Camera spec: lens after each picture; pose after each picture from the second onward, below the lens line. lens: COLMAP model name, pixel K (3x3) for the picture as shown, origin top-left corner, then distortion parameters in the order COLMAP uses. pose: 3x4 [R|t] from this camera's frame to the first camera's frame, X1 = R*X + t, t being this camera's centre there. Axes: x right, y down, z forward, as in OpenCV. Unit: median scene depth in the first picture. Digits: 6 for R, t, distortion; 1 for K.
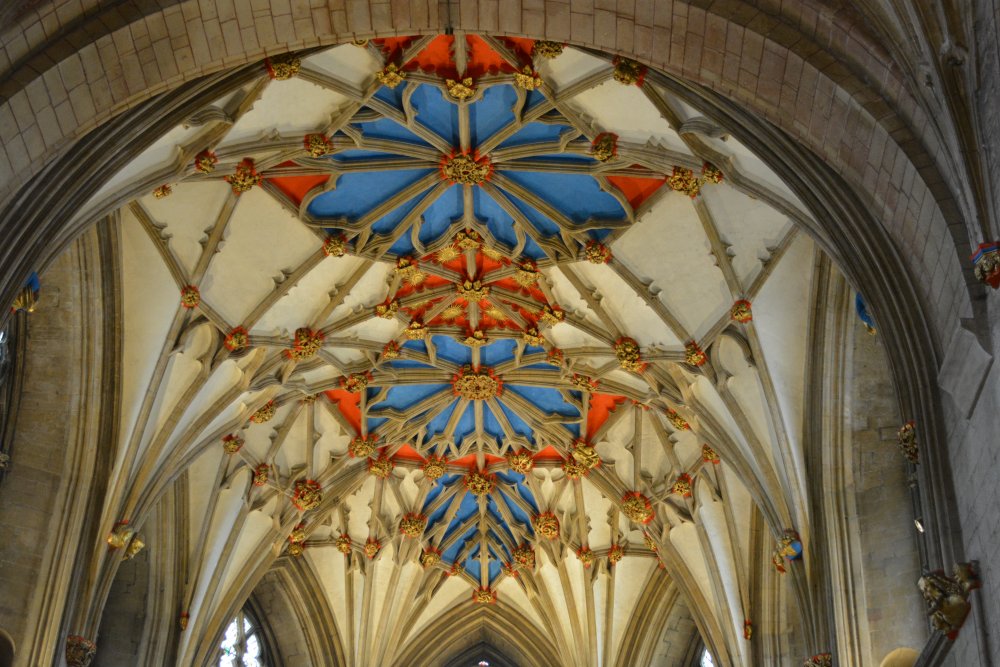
lens RADIAL K [[1596.0, 0, 500.0], [0, 1596.0, 333.5], [0, 0, 1]] dist [-0.033628, -0.035154]
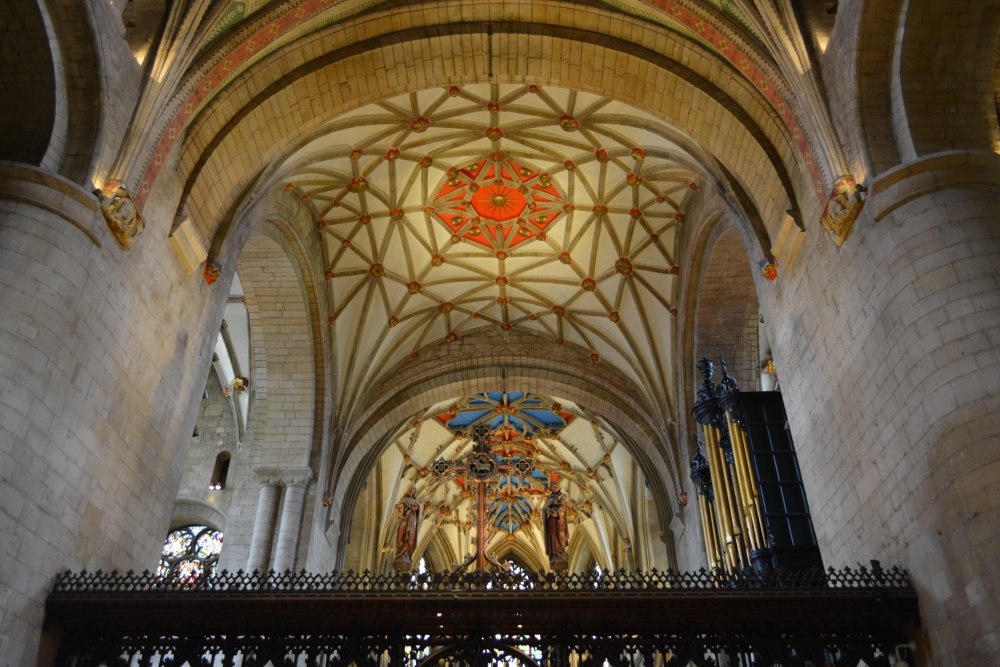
lens RADIAL K [[778.1, 0, 500.0], [0, 778.1, 333.5], [0, 0, 1]] dist [-0.012292, 0.003916]
pose [[0.999371, -0.033973, 0.010139, -0.035457], [0.033829, 0.999329, 0.014031, -0.223048], [-0.010608, -0.013679, 0.999850, -0.301930]]
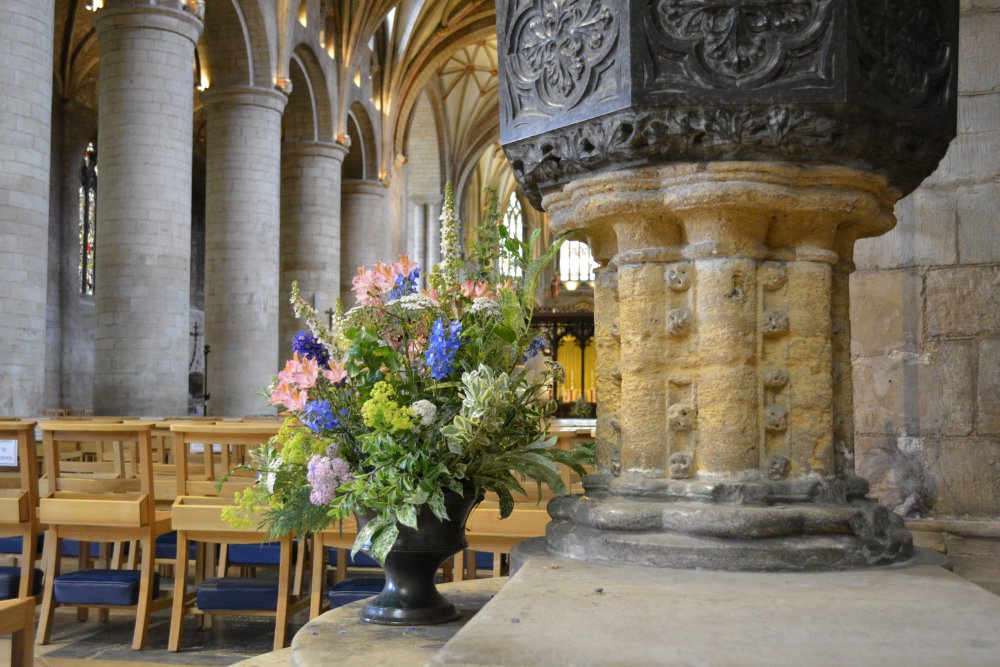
lens RADIAL K [[1105.5, 0, 500.0], [0, 1105.5, 333.5], [0, 0, 1]] dist [-0.019000, -0.005145]
pose [[0.991347, -0.039455, -0.125200, 0.110075], [0.099449, 0.848277, 0.520130, -0.889383], [0.085682, -0.528080, 0.844861, -1.283328]]
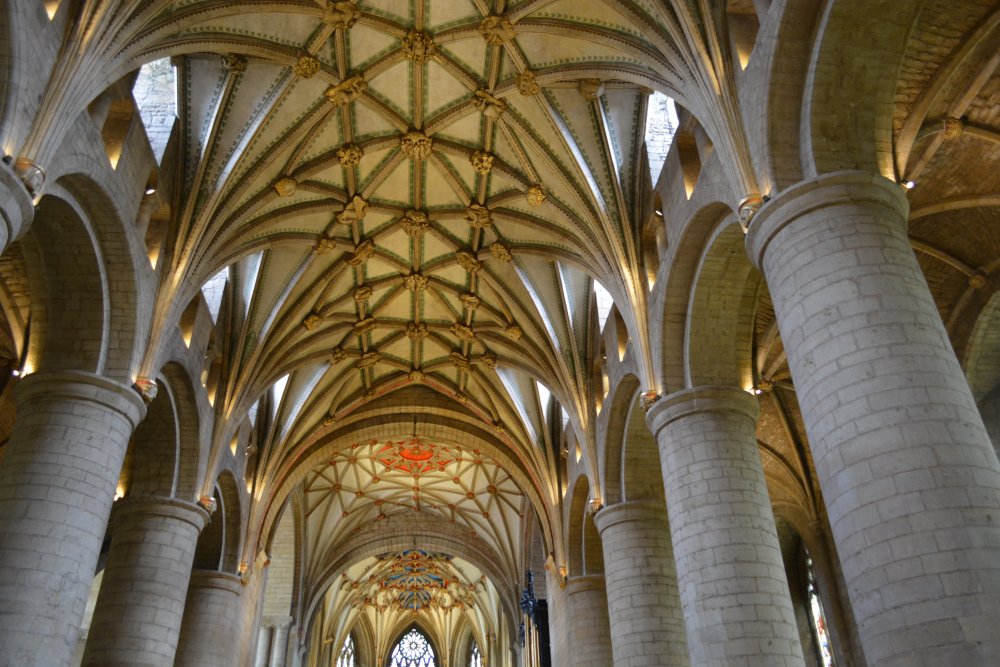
lens RADIAL K [[778.1, 0, 500.0], [0, 778.1, 333.5], [0, 0, 1]] dist [-0.012292, 0.003916]
pose [[0.992624, 0.011025, 0.120735, -0.044897], [-0.014486, 0.999508, 0.027826, -0.604804], [-0.120369, -0.029370, 0.992295, -0.829933]]
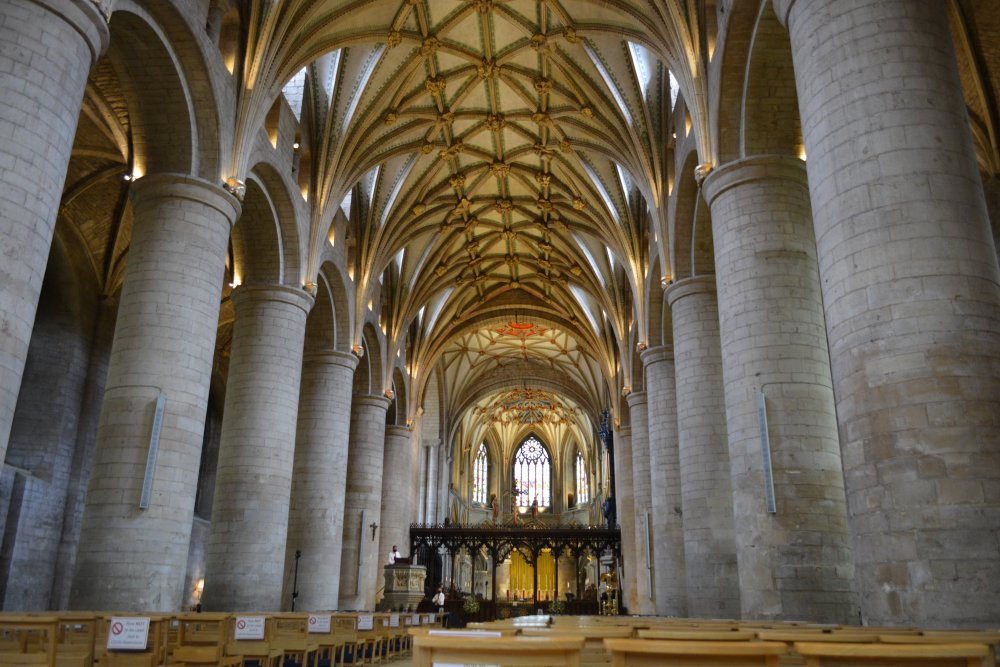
lens RADIAL K [[778.1, 0, 500.0], [0, 778.1, 333.5], [0, 0, 1]] dist [-0.012292, 0.003916]
pose [[0.998360, -0.040164, -0.040803, 0.000527], [0.050069, 0.958121, 0.281953, -0.853966], [0.027770, -0.283534, 0.958560, -1.226021]]
